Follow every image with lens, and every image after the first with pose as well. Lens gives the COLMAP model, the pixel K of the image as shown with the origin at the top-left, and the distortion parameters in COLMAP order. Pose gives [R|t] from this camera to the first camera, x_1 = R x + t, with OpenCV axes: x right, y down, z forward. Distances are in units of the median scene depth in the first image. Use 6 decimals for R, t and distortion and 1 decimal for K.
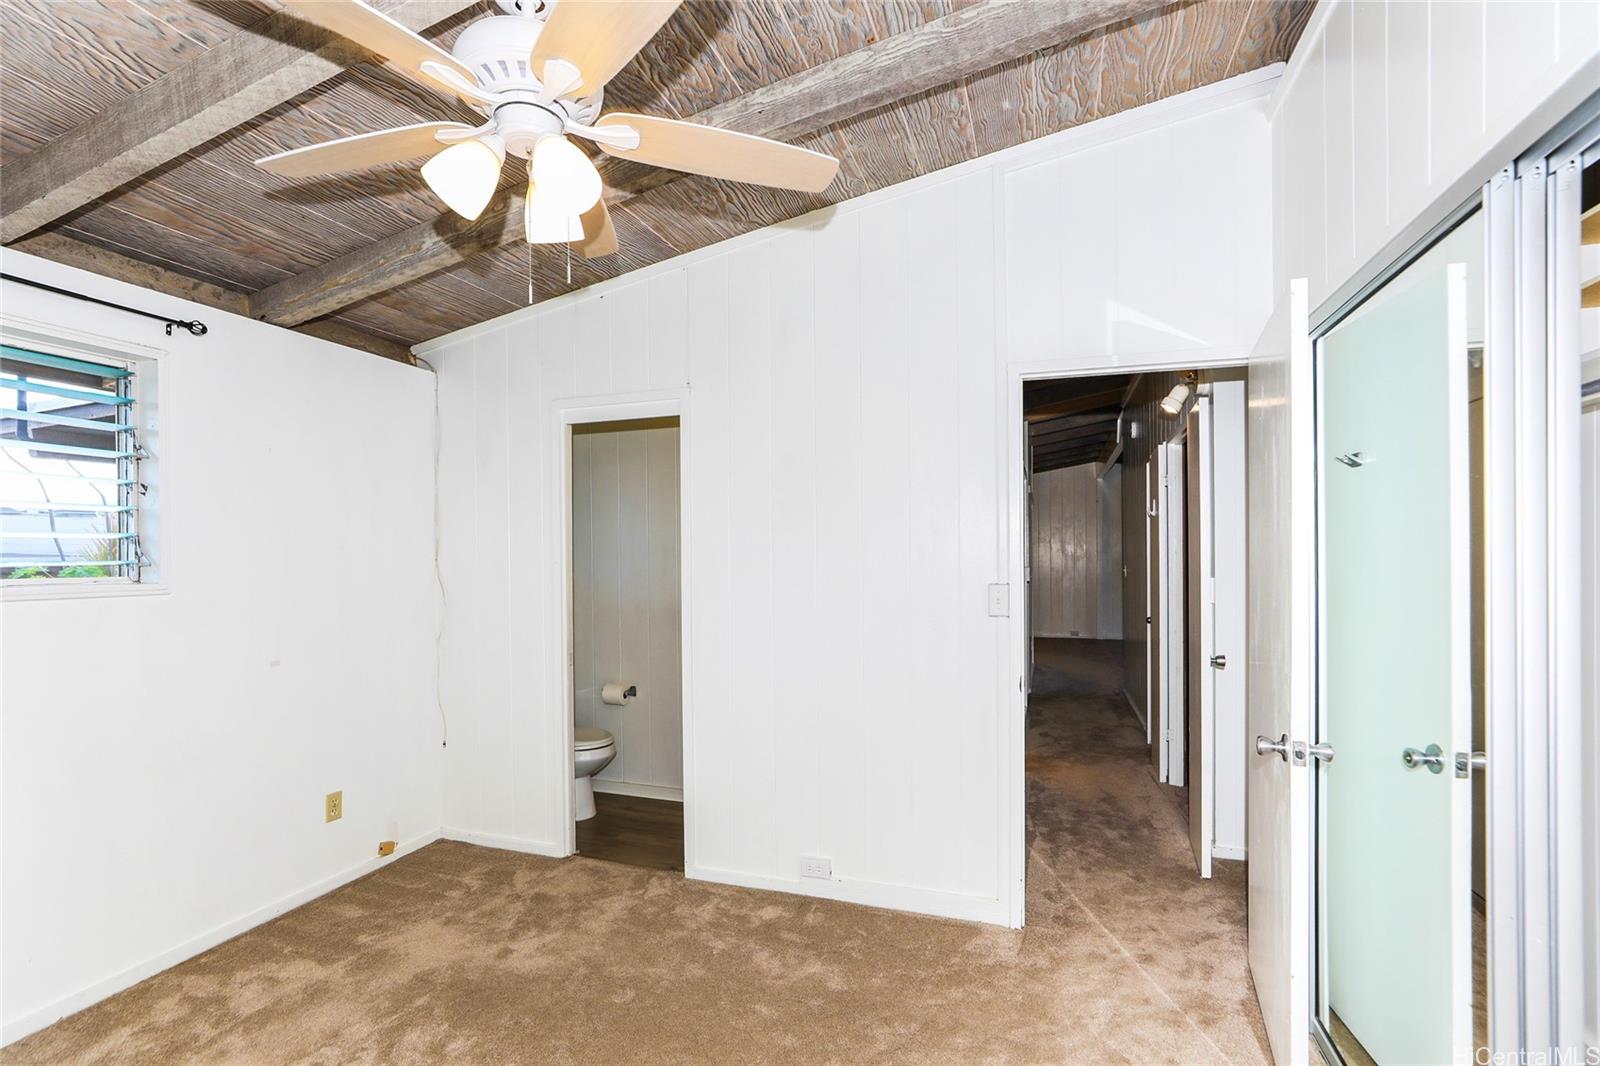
lens RADIAL K [[735.5, 0, 801.2], [0, 735.5, 549.7], [0, 0, 1]] dist [-0.051579, 0.023056]
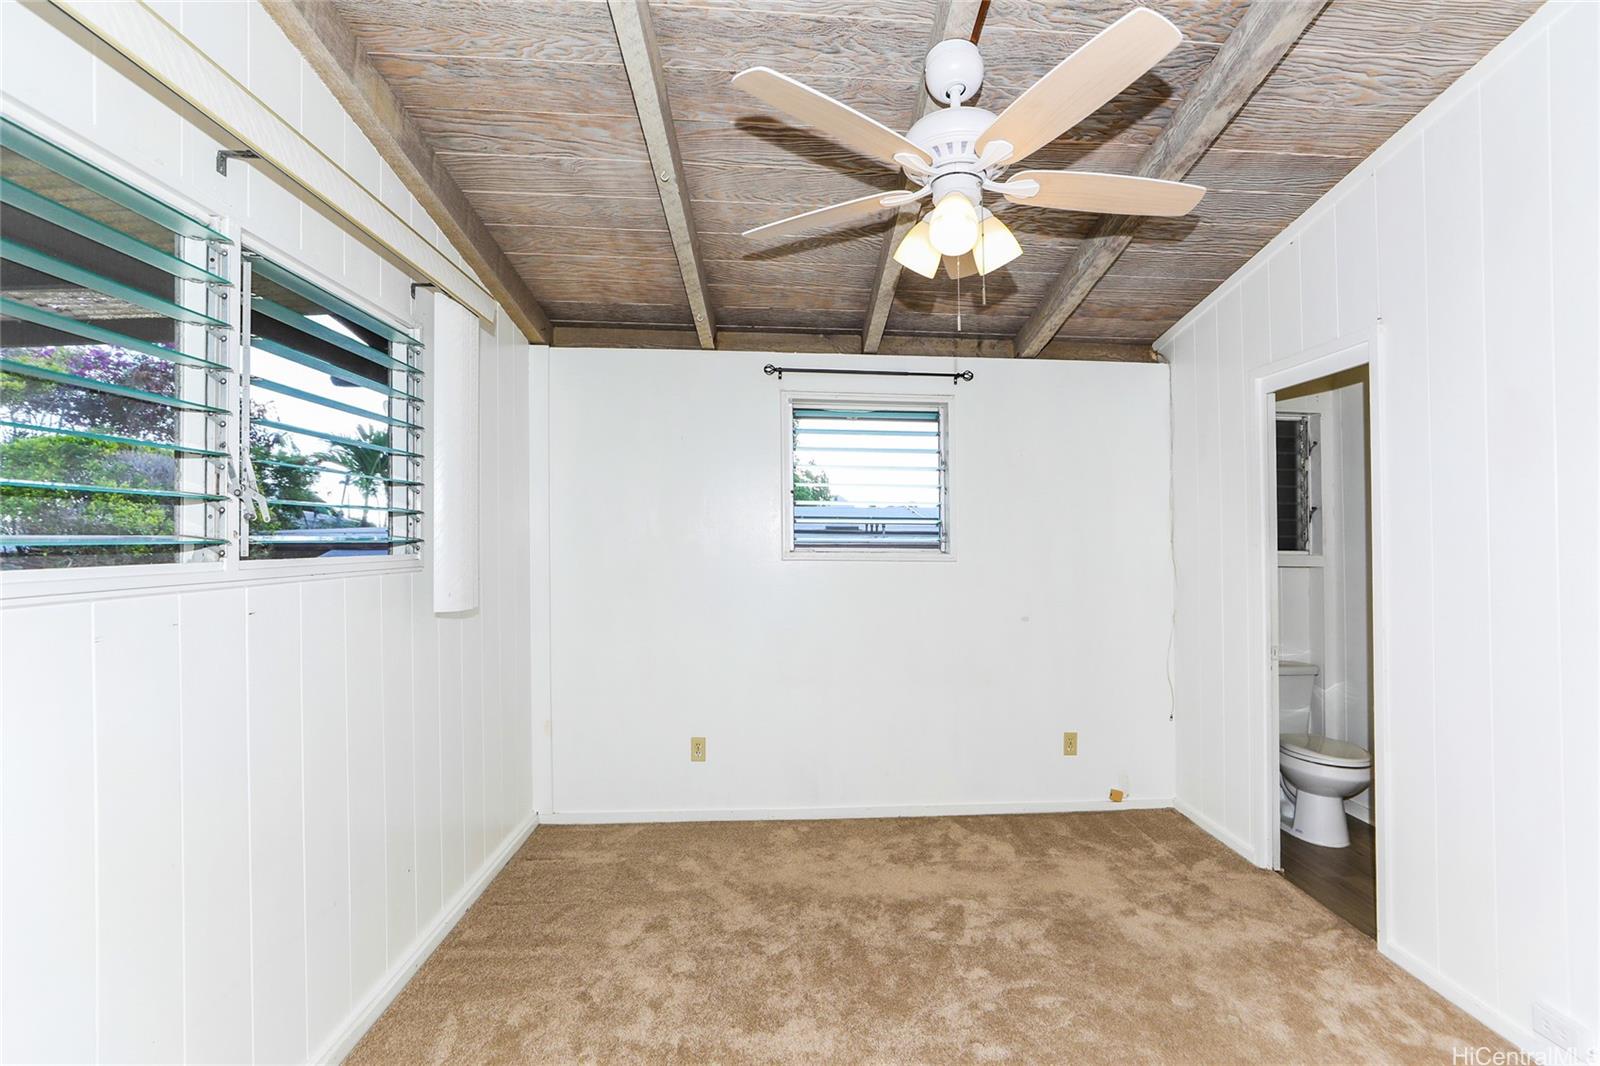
lens RADIAL K [[729.7, 0, 805.5], [0, 729.7, 538.5], [0, 0, 1]] dist [-0.000122, 0.000569]
pose [[0.372337, 0.009401, -0.928050, 0.347344], [-0.003643, 0.999956, 0.008668, 0.002757], [0.928091, 0.000153, 0.372354, 0.139924]]
